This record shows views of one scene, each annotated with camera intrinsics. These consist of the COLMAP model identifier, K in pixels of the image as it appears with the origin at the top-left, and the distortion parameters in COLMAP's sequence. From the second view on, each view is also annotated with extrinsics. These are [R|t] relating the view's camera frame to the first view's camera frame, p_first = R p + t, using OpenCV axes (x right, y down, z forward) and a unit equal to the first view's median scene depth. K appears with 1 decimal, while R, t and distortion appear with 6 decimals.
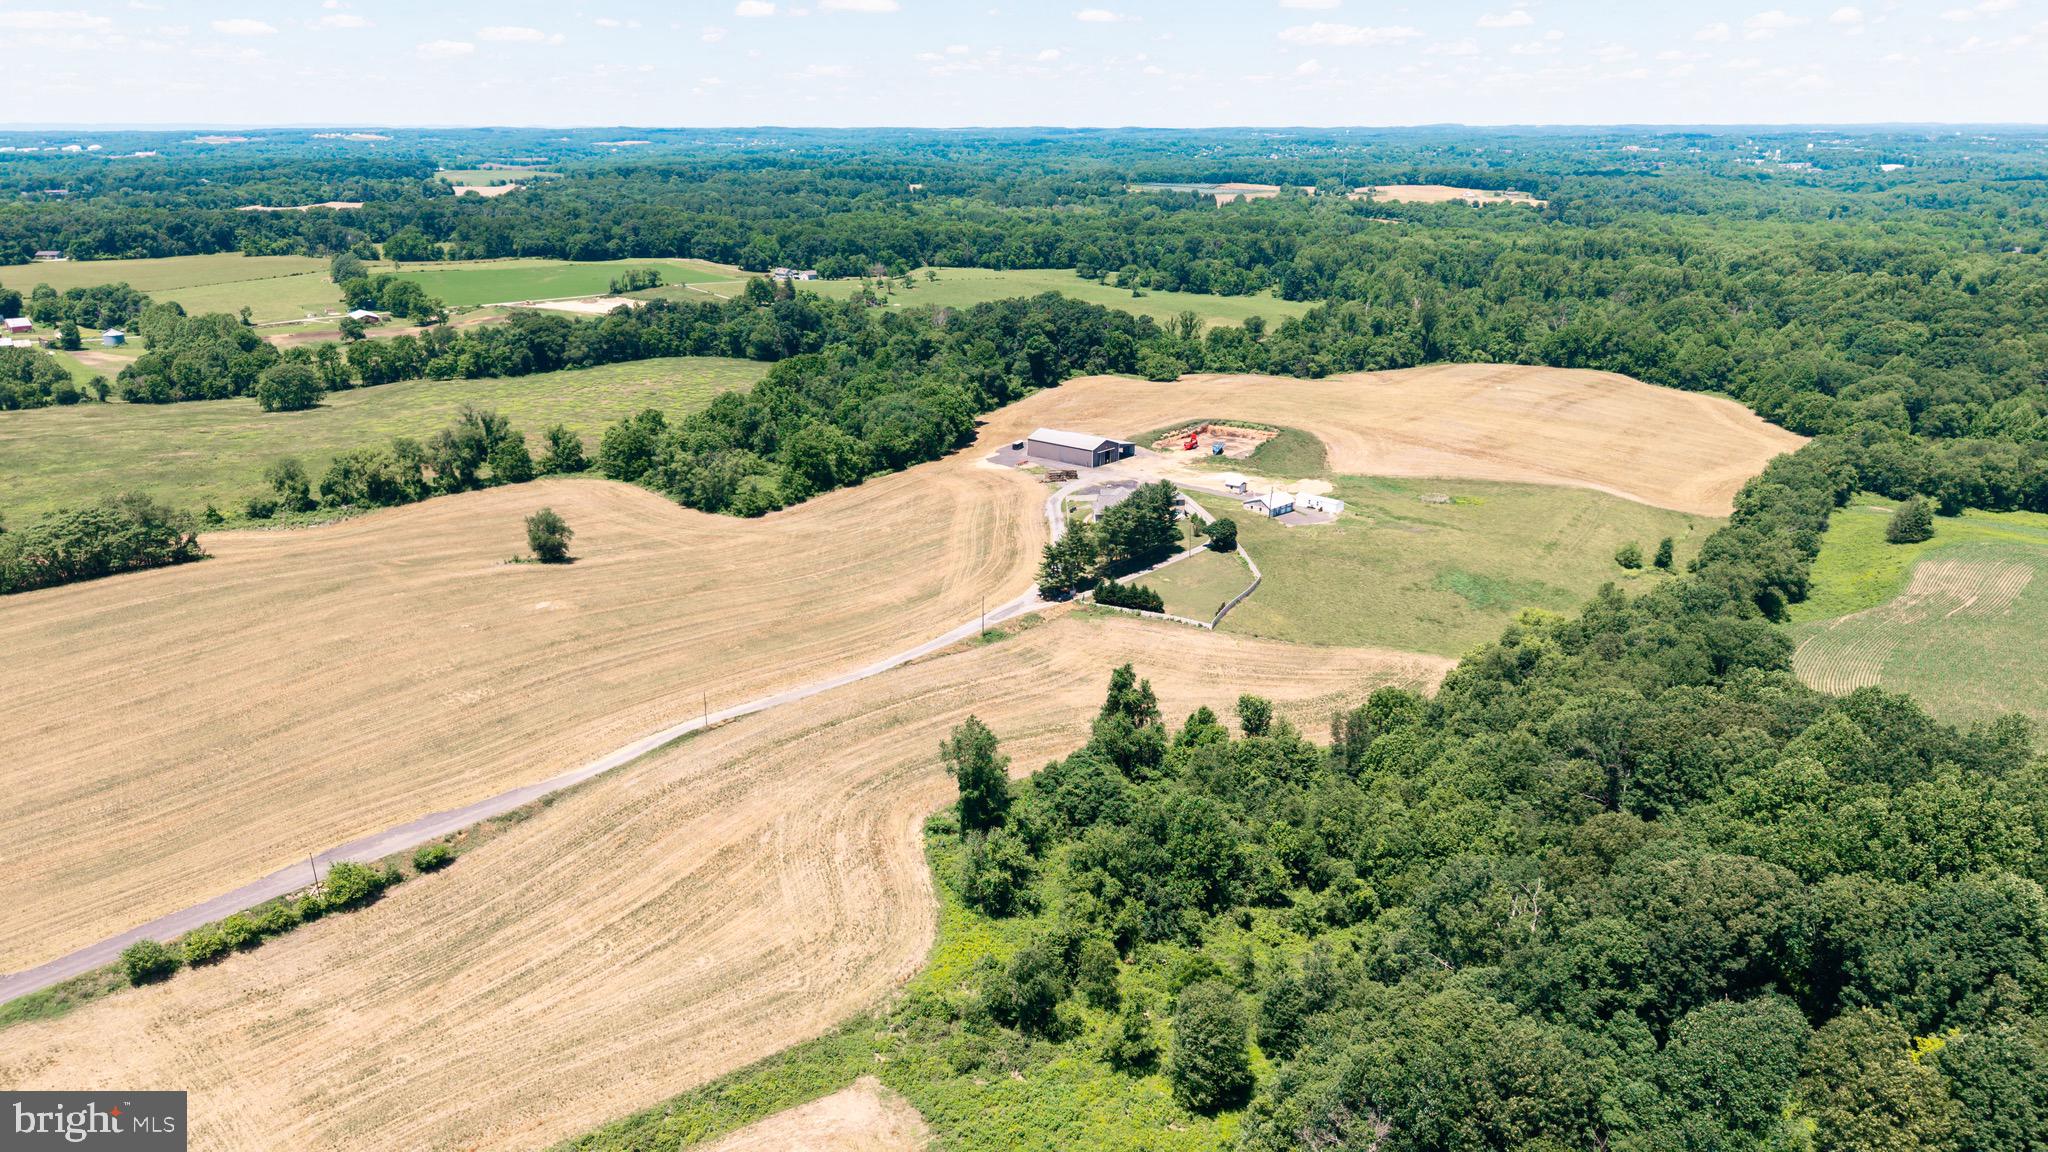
lens RADIAL K [[1367.2, 0, 1020.6], [0, 1367.2, 579.5], [0, 0, 1]] dist [0.036691, -0.042858]
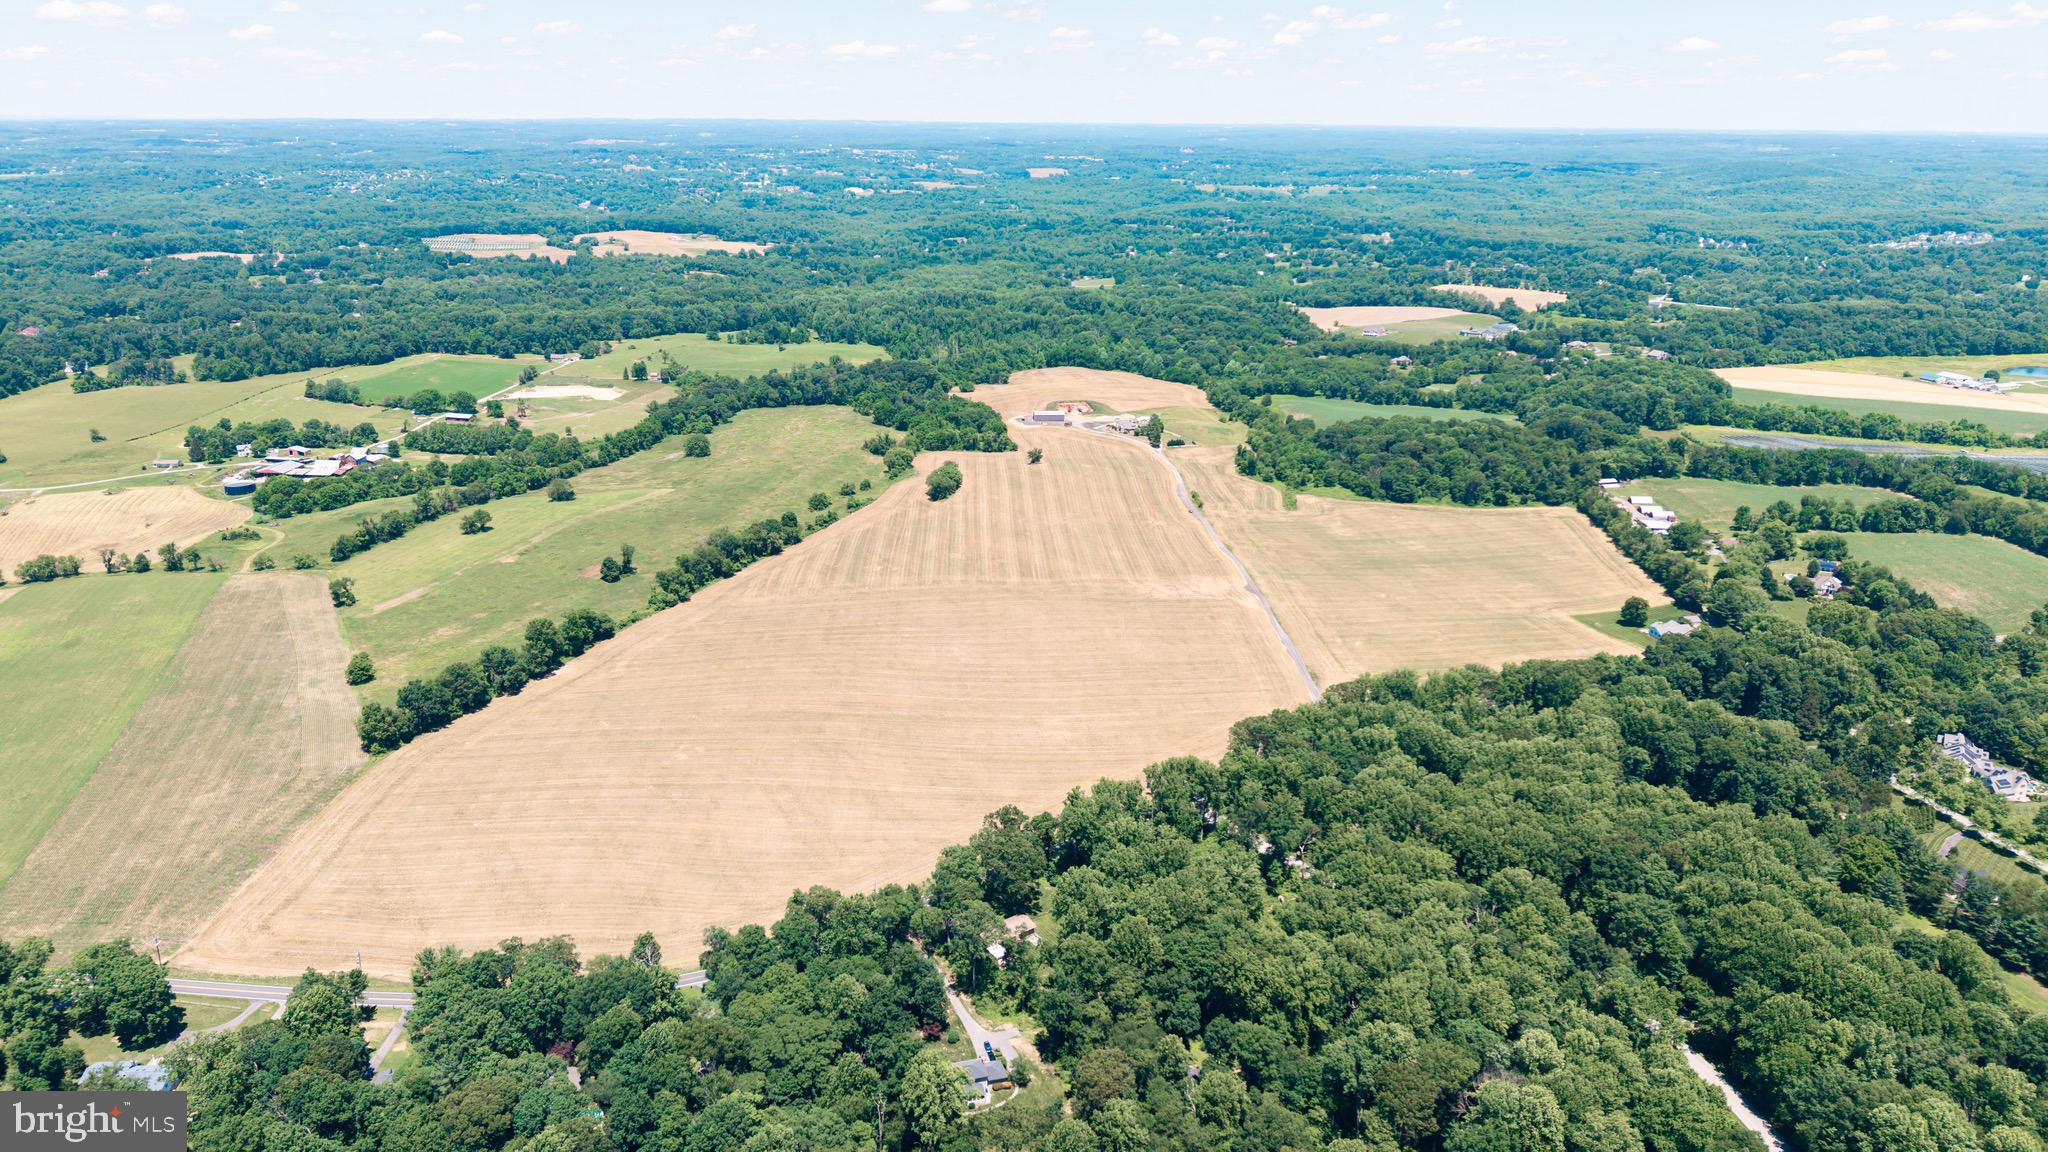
lens RADIAL K [[1367.2, 0, 1024.2], [0, 1367.2, 574.8], [0, 0, 1]] dist [0.036691, -0.042858]
pose [[0.728815, -0.211316, 0.651287, -1.632003], [0.206604, 0.974720, 0.085060, -0.021121], [-0.652797, 0.072565, 0.754049, -0.917386]]
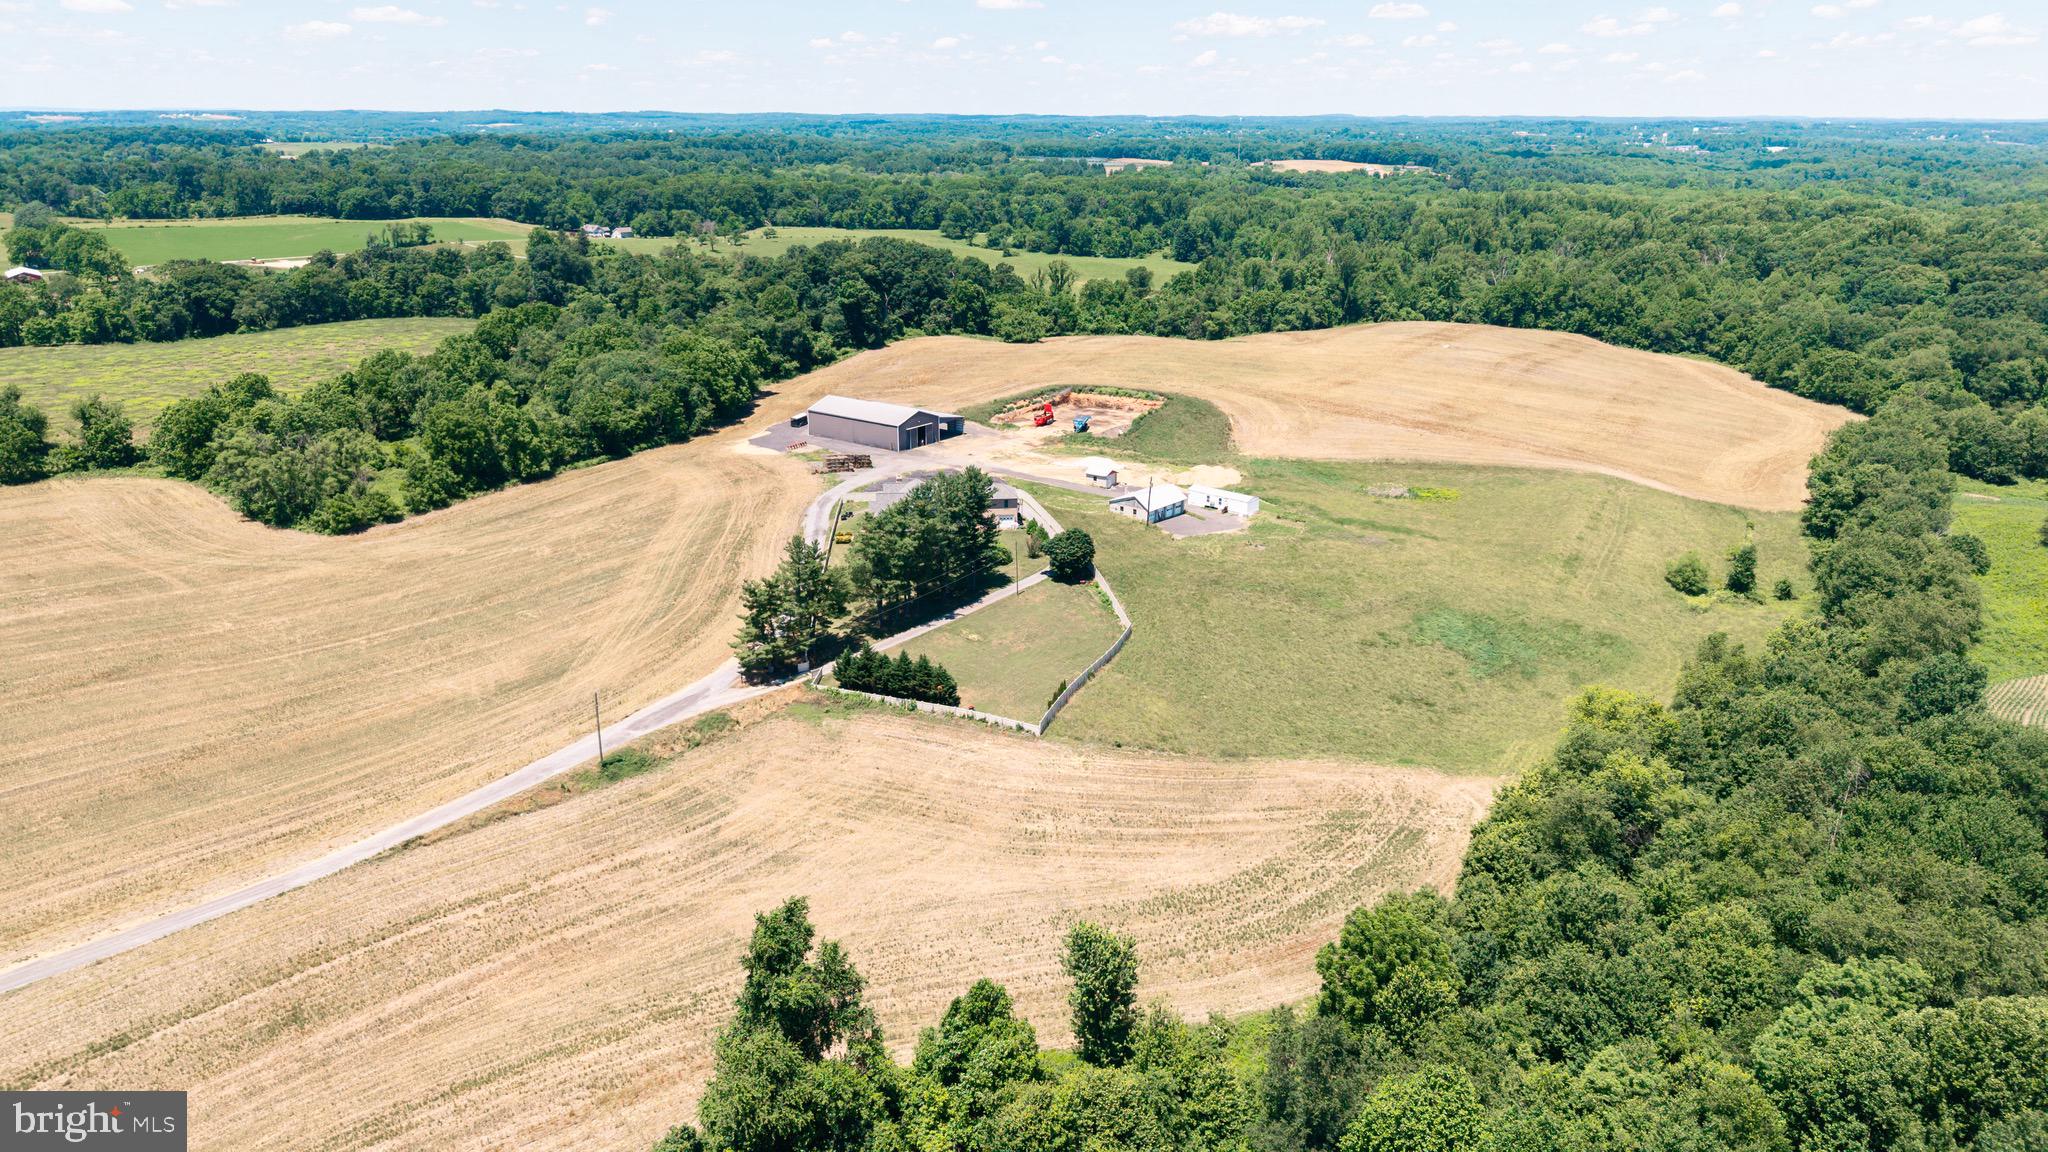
lens RADIAL K [[1367.2, 0, 1019.8], [0, 1367.2, 581.4], [0, 0, 1]] dist [0.036691, -0.042858]
pose [[0.997437, -0.017735, 0.069316, 0.054225], [0.017179, 0.999815, 0.008599, -0.017867], [-0.069456, -0.007387, 0.997558, 0.256552]]
